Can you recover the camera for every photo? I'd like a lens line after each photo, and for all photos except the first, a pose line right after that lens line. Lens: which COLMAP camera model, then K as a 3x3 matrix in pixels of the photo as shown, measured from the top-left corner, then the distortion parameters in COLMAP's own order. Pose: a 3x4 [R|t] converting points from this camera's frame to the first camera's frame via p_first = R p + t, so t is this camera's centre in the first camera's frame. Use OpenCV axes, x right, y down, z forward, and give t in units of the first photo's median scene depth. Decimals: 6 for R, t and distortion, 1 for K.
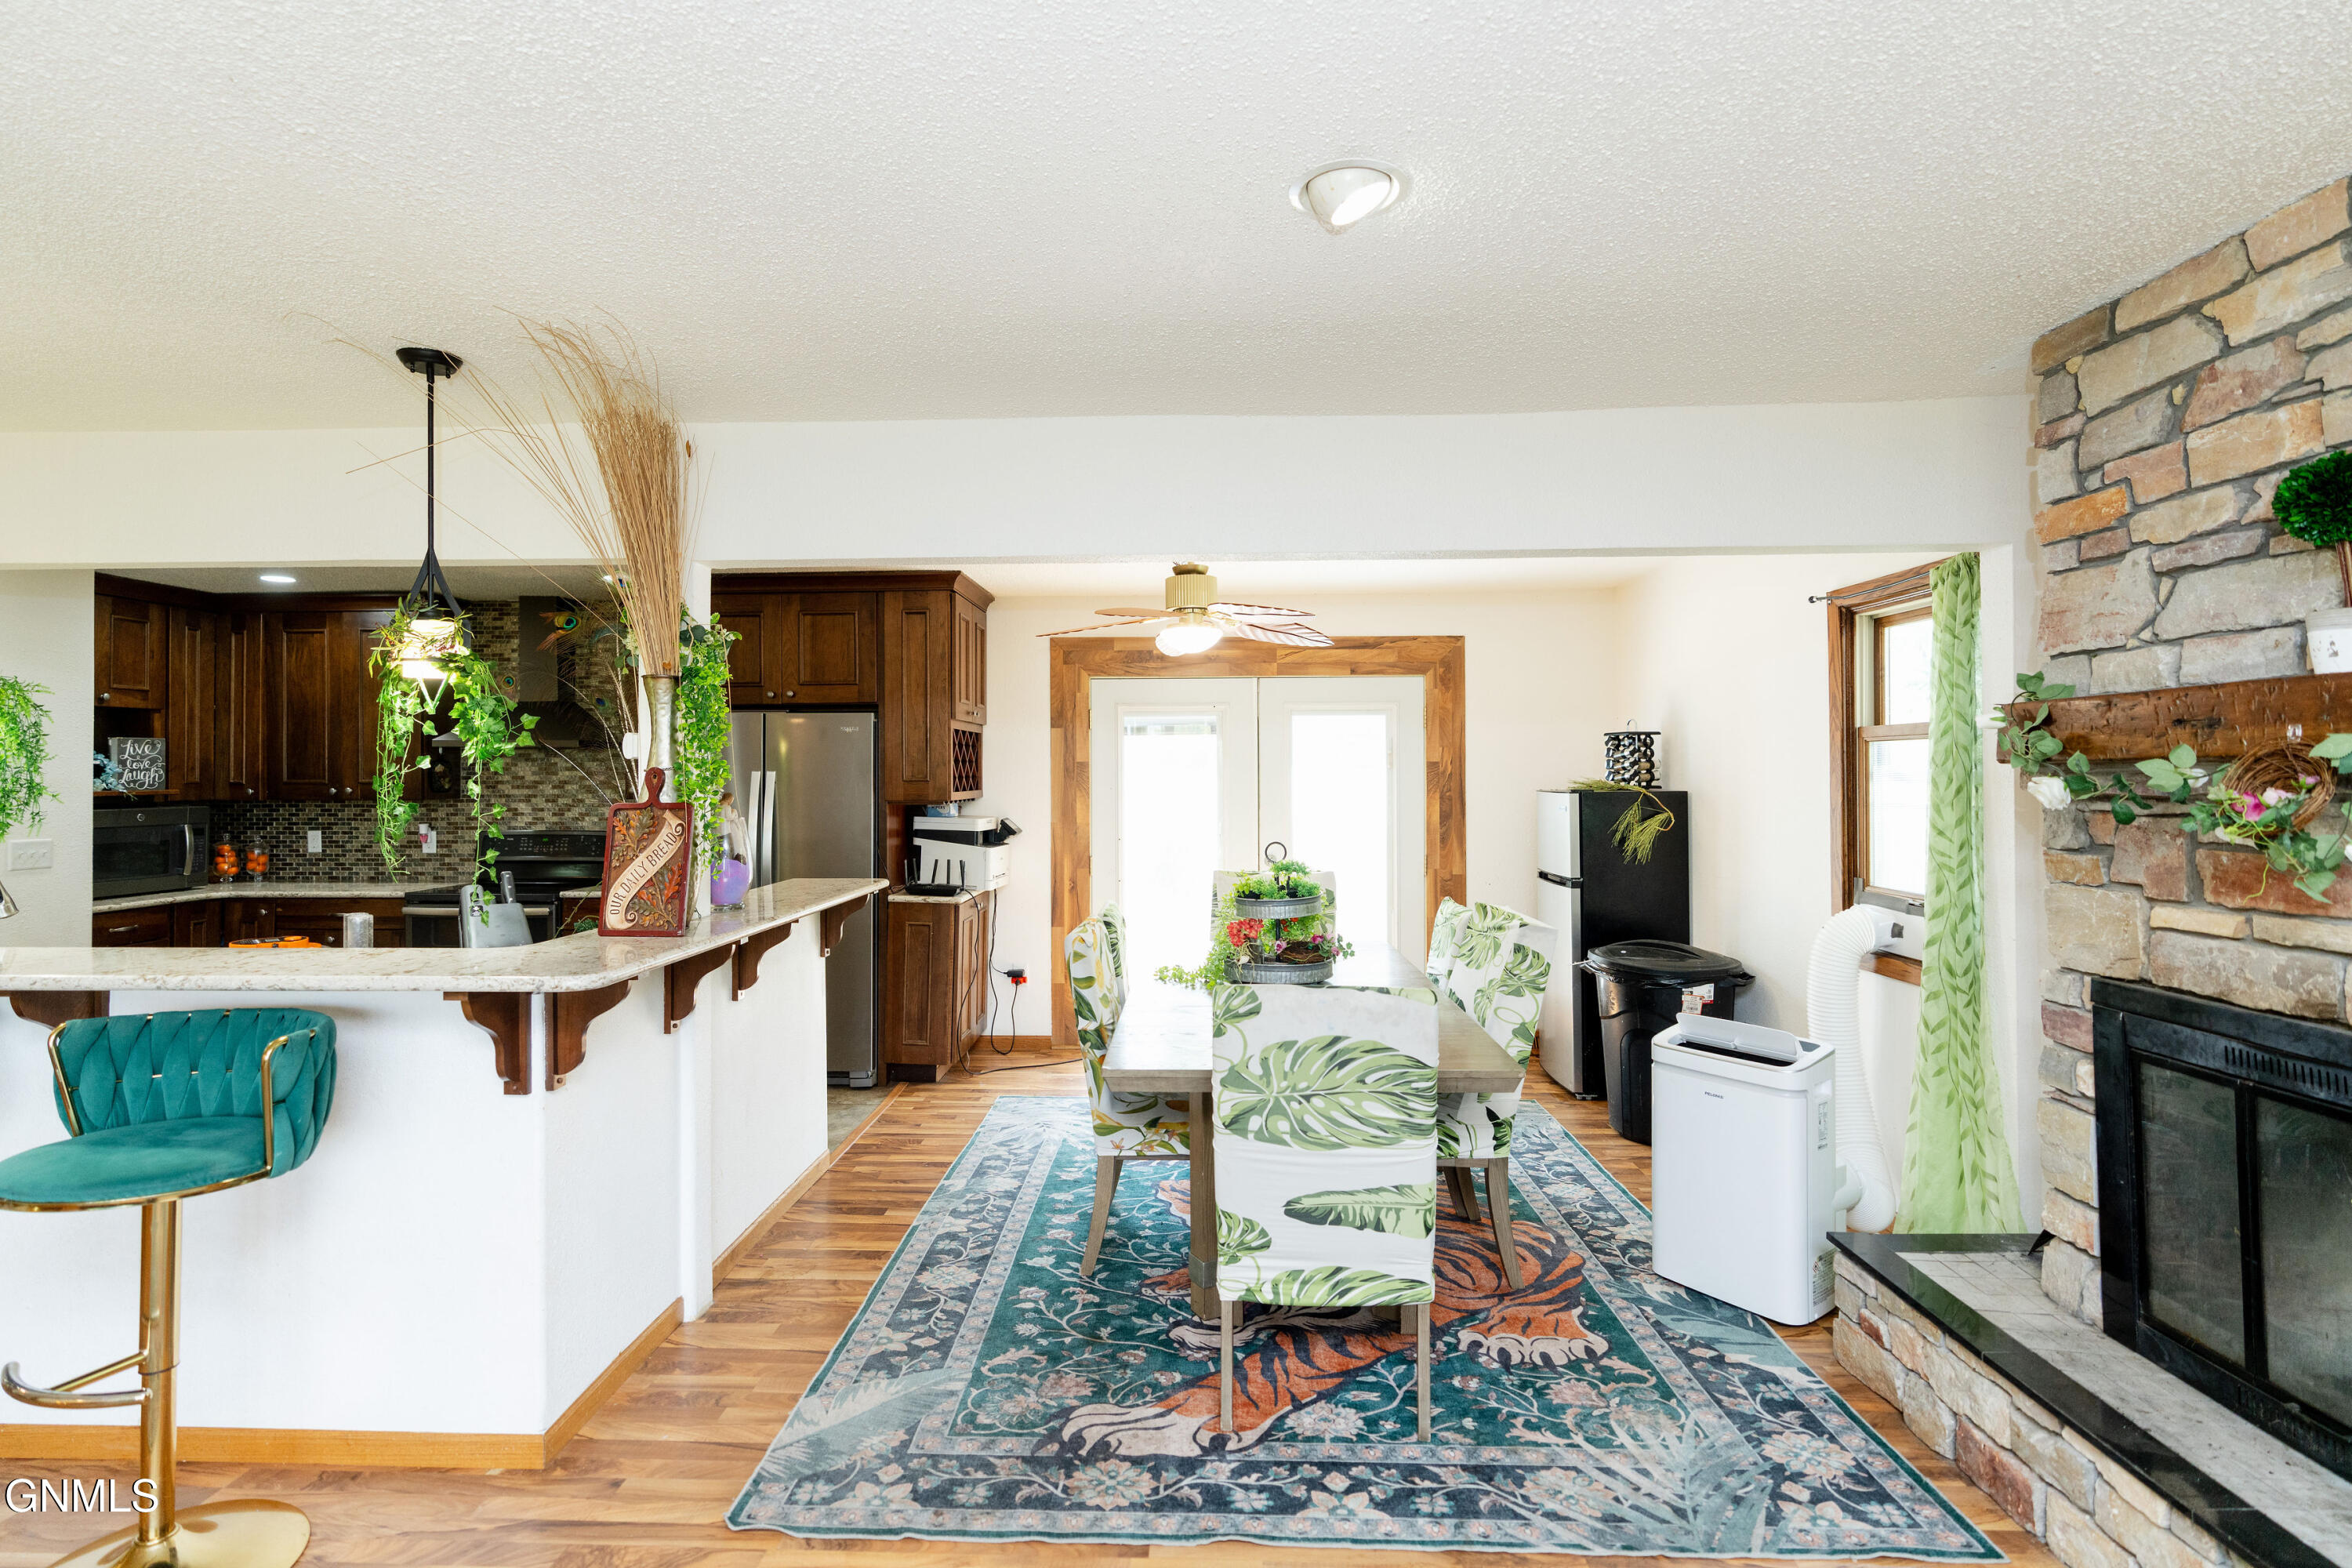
lens RADIAL K [[1129.3, 0, 1187.6], [0, 1129.3, 770.2], [0, 0, 1]] dist [-0.003044, 0.000032]
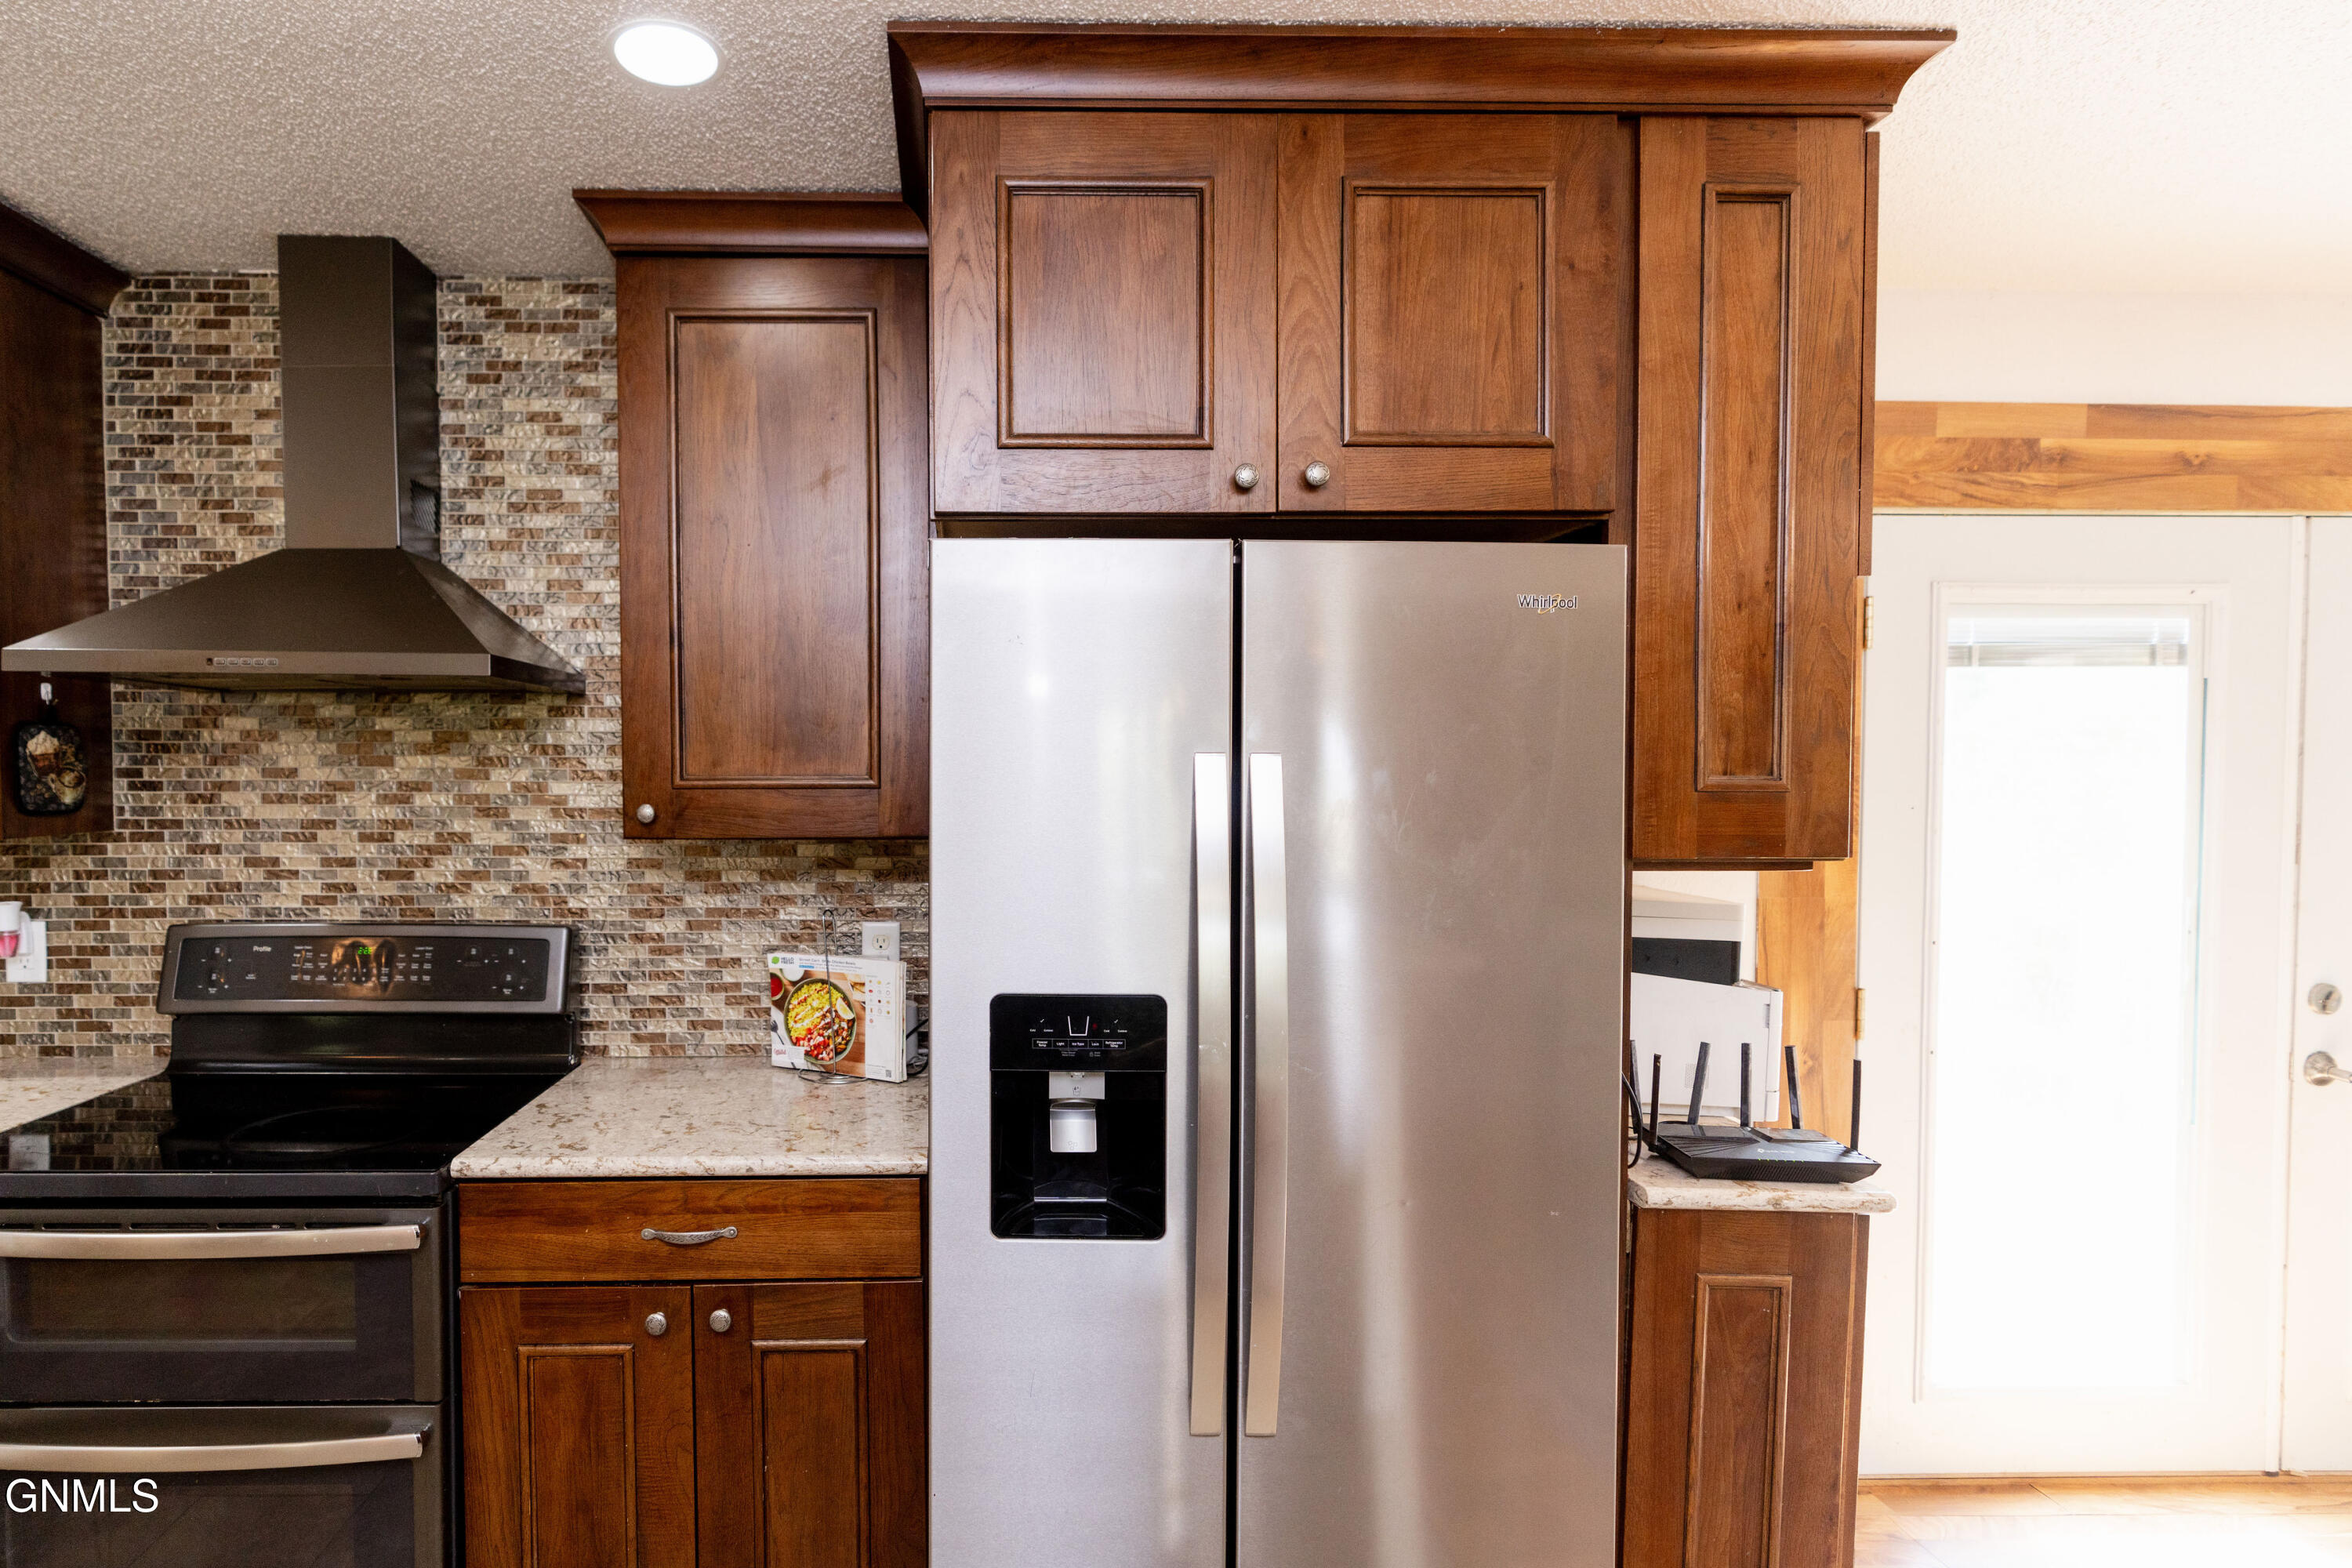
lens RADIAL K [[1197.3, 0, 1025.1], [0, 1197.3, 806.1], [0, 0, 1]] dist [-0.010910, 0.006329]
pose [[0.998315, 0.002111, 0.057995, -0.926890], [-0.003737, 0.999603, 0.027938, 0.013814], [-0.057913, -0.028108, 0.997926, 1.485872]]
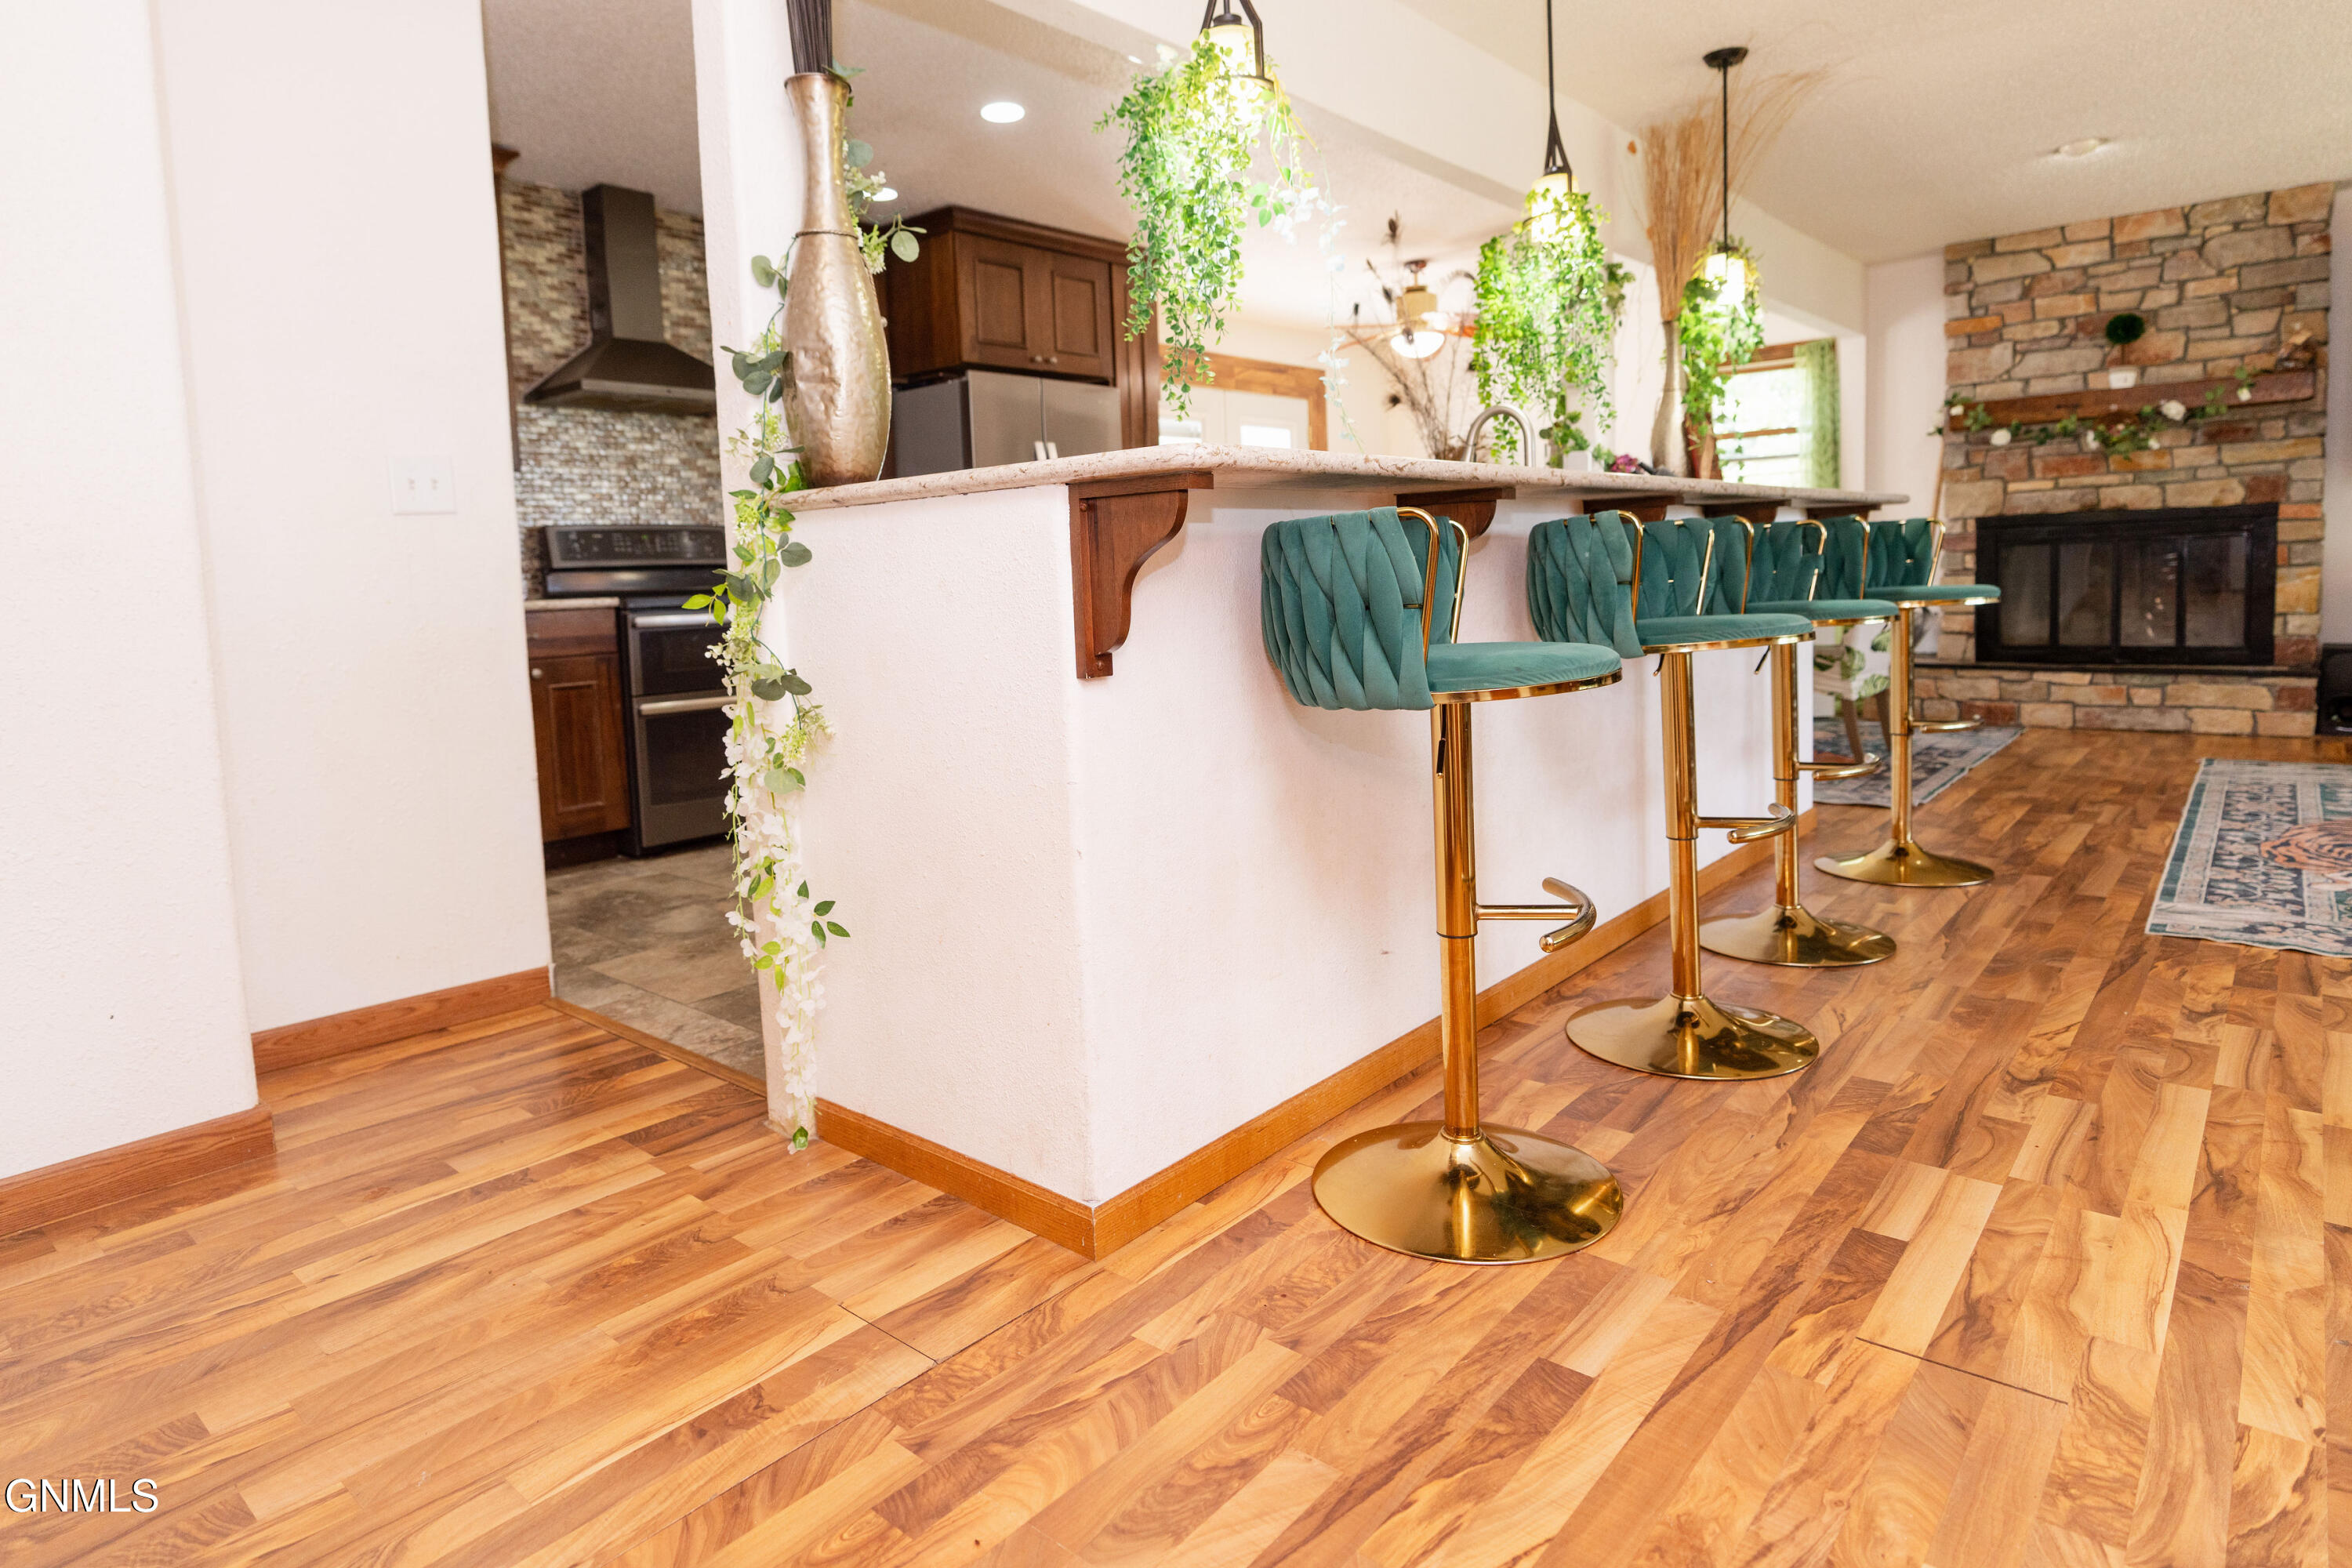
lens RADIAL K [[1345.8, 0, 1152.1], [0, 1345.8, 677.0], [0, 0, 1]] dist [0.005094, 0.000720]
pose [[0.637207, -0.082136, 0.766304, -2.473726], [0.032338, 0.996279, 0.079896, 0.222710], [-0.770014, -0.026130, 0.637492, 0.475193]]
